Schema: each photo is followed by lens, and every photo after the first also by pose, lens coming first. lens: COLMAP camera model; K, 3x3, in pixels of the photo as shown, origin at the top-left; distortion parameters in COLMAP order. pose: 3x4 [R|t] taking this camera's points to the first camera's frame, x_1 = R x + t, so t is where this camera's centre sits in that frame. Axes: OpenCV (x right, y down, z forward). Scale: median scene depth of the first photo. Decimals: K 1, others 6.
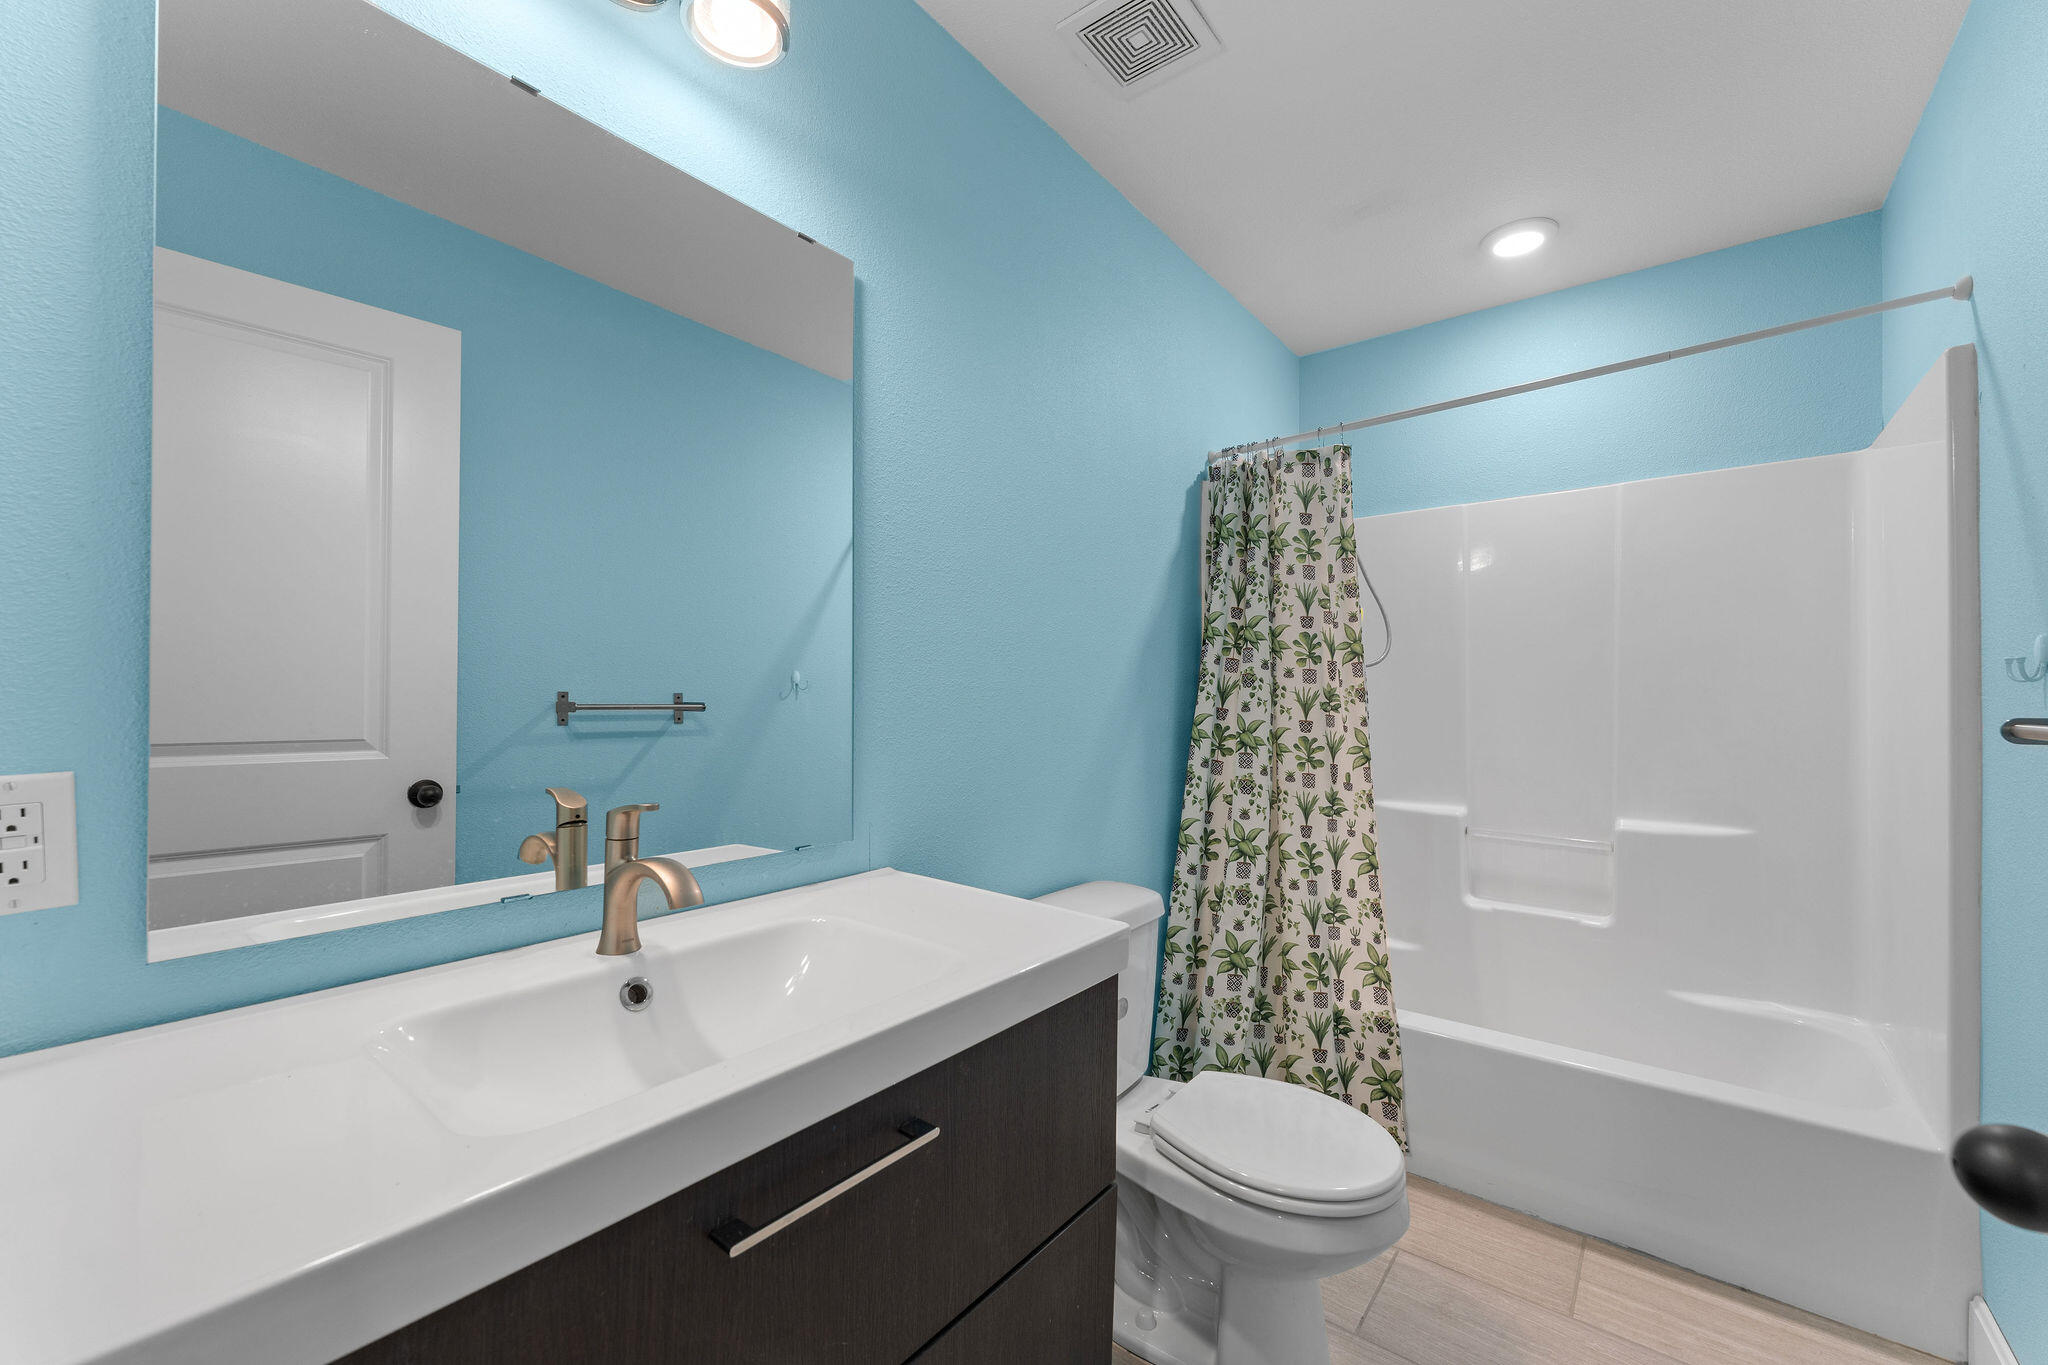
lens RADIAL K [[813.3, 0, 1023.4], [0, 813.3, 686.2], [0, 0, 1]] dist [0.000796, -0.000388]
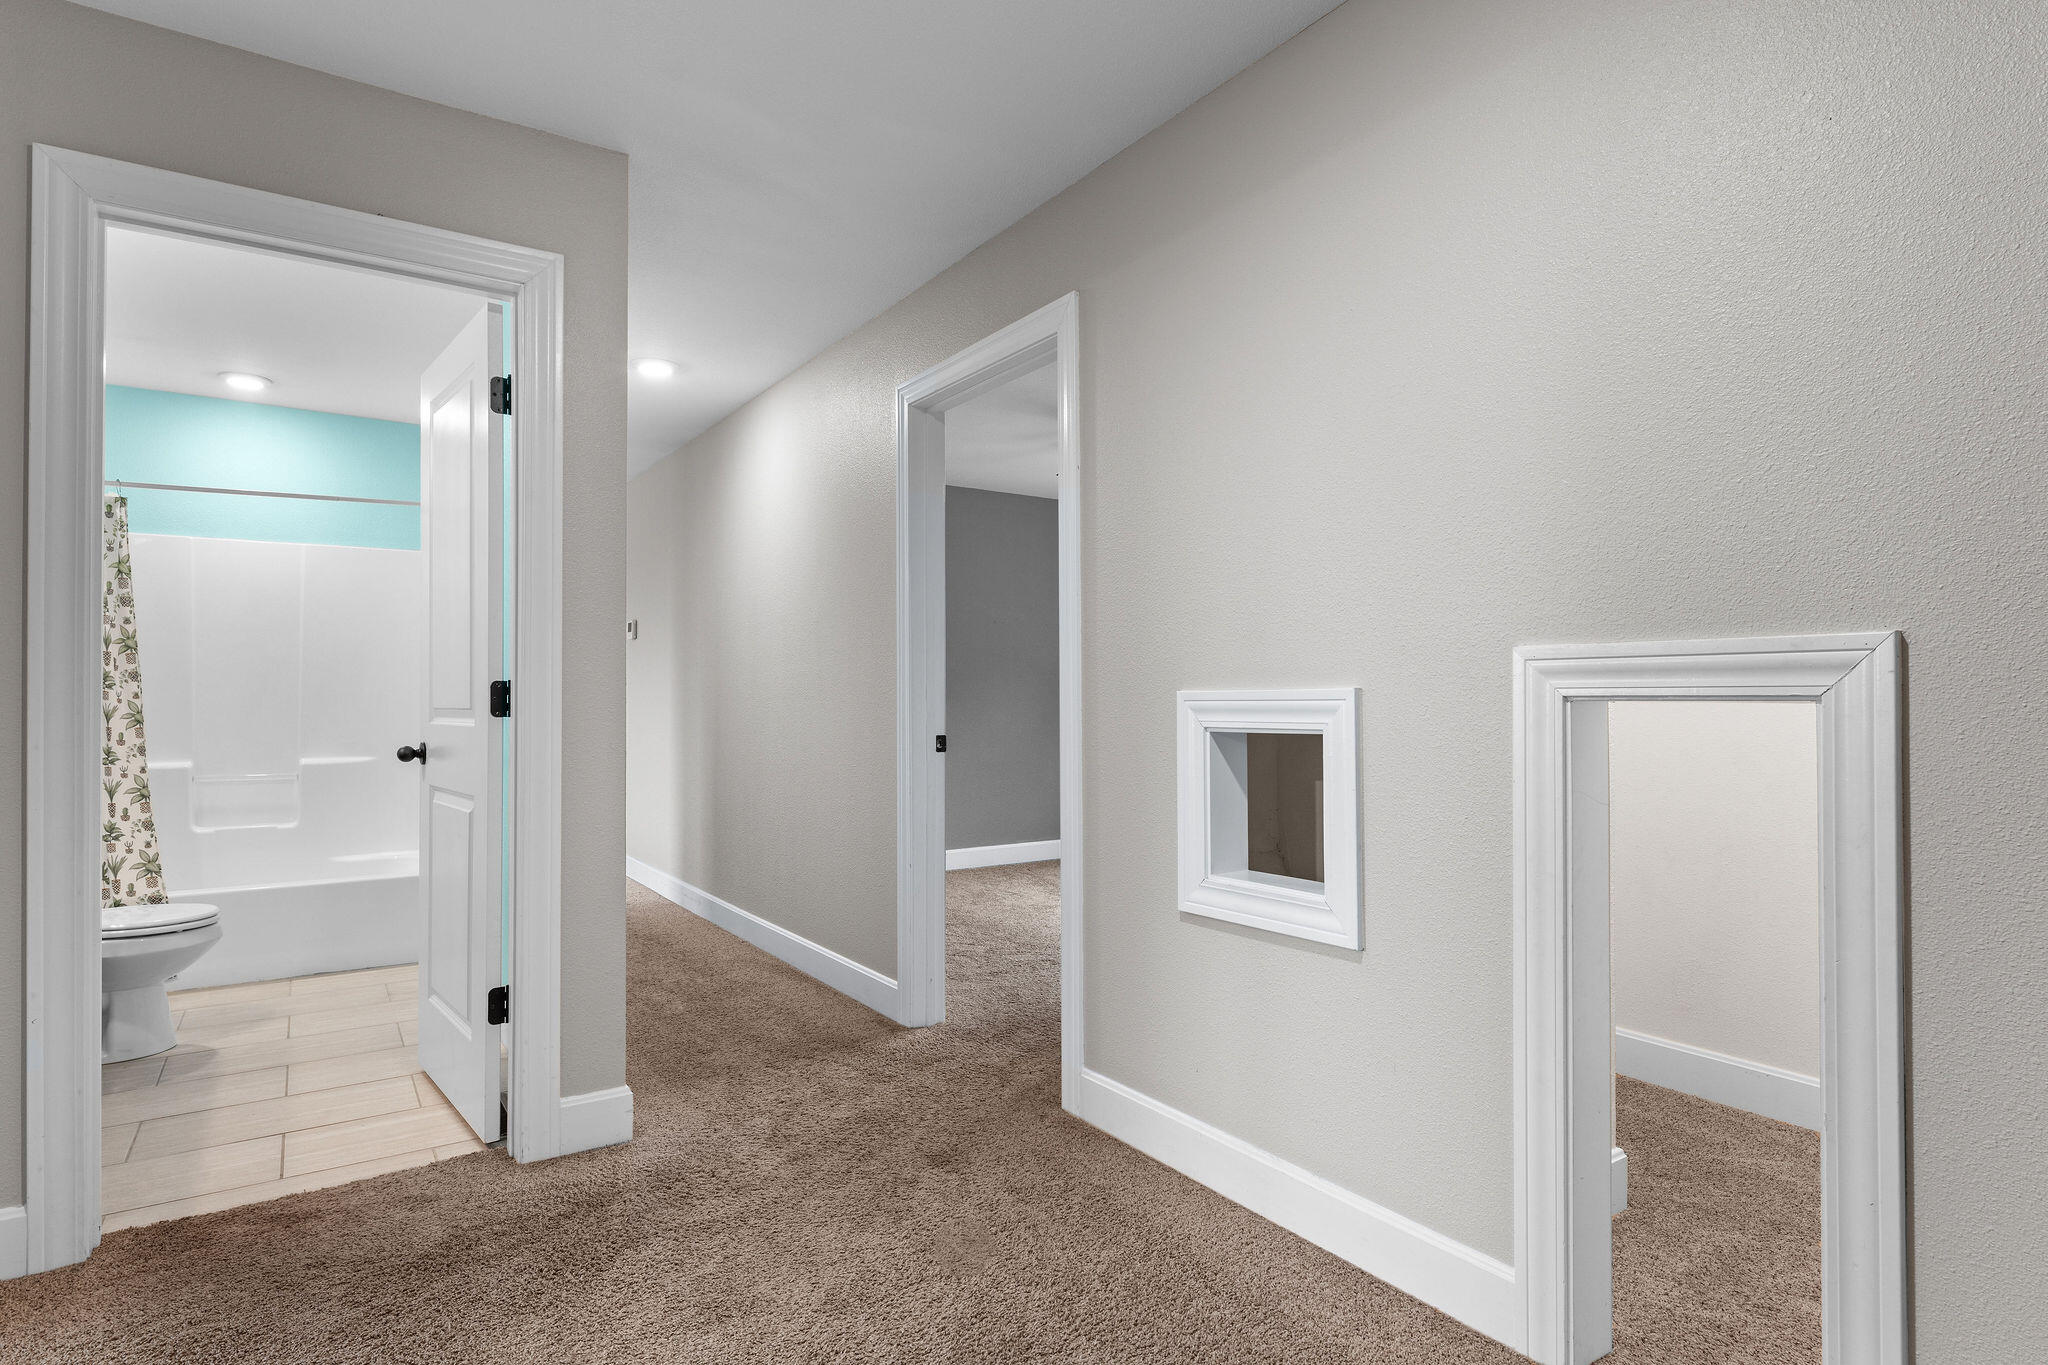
lens RADIAL K [[1062.6, 0, 1023.8], [0, 1062.6, 685.3], [0, 0, 1]] dist [-0.002882, 0.000284]
pose [[0.293264, 0.005187, 0.956018, -0.883754], [-0.005044, 0.999980, -0.003879, 0.025297], [-0.956018, -0.003684, 0.293284, -1.006959]]
